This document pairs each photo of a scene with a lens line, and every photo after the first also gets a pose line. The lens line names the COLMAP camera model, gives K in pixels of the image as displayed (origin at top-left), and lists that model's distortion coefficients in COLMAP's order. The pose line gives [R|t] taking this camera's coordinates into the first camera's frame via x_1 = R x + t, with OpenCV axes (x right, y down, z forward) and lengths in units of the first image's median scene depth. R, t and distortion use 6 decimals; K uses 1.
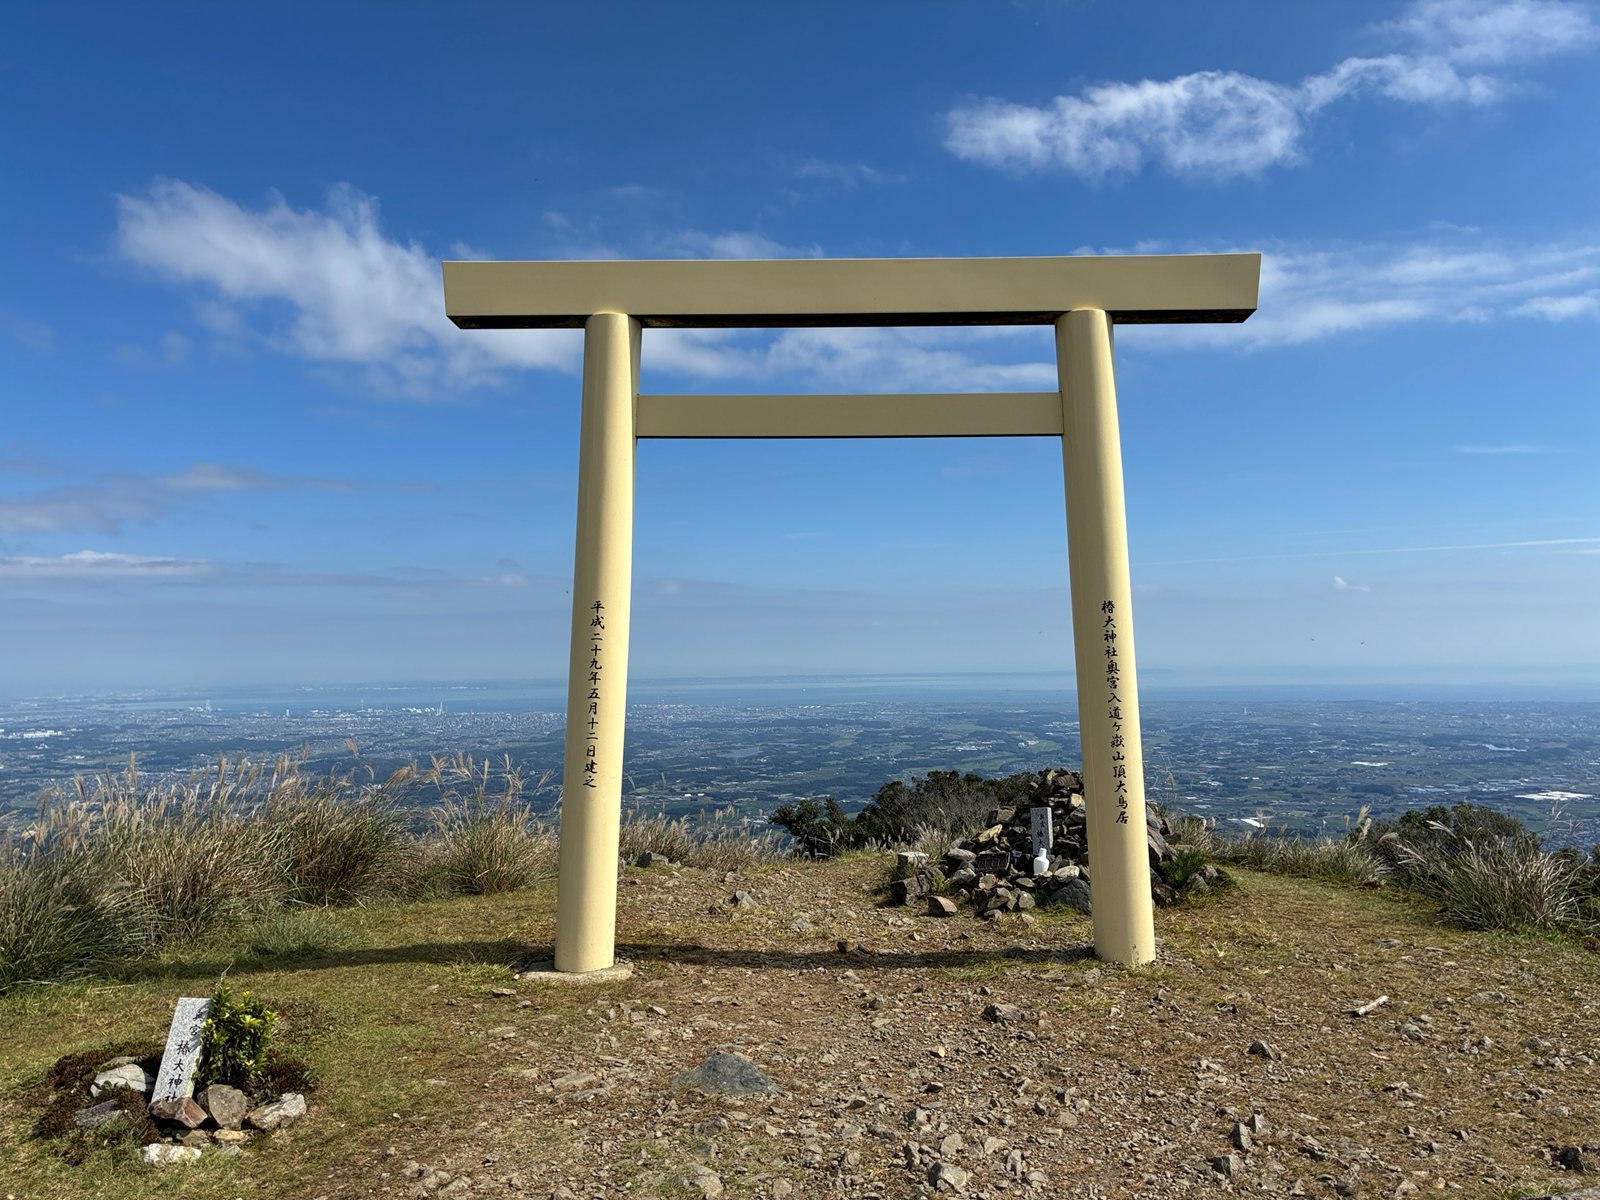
lens RADIAL K [[1245.5, 0, 814.9], [0, 1245.5, 607.9], [0, 0, 1]] dist [0.019710, -0.007625]
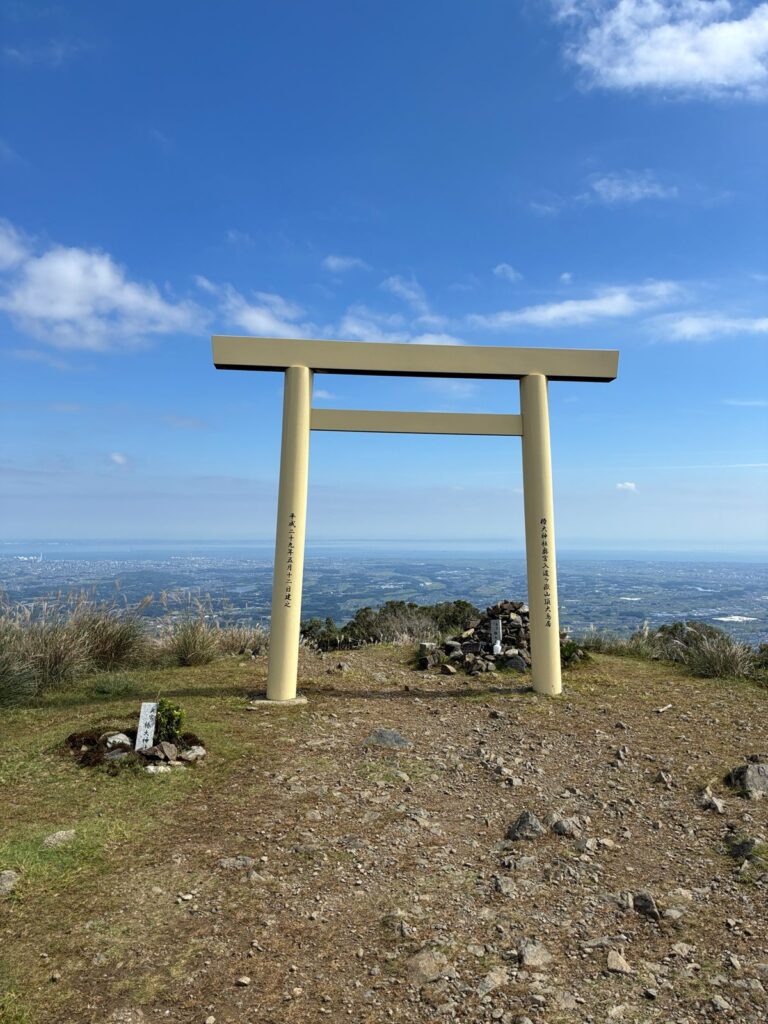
lens RADIAL K [[800.1, 0, 384.0], [0, 800.1, 512.0], [0, 0, 1]] dist [0.024183, -0.054002]
pose [[0.992896, 0.020615, 0.117185, -0.153615], [-0.022863, 0.999579, 0.017871, -0.028665], [-0.116767, -0.020423, 0.992949, -0.235421]]
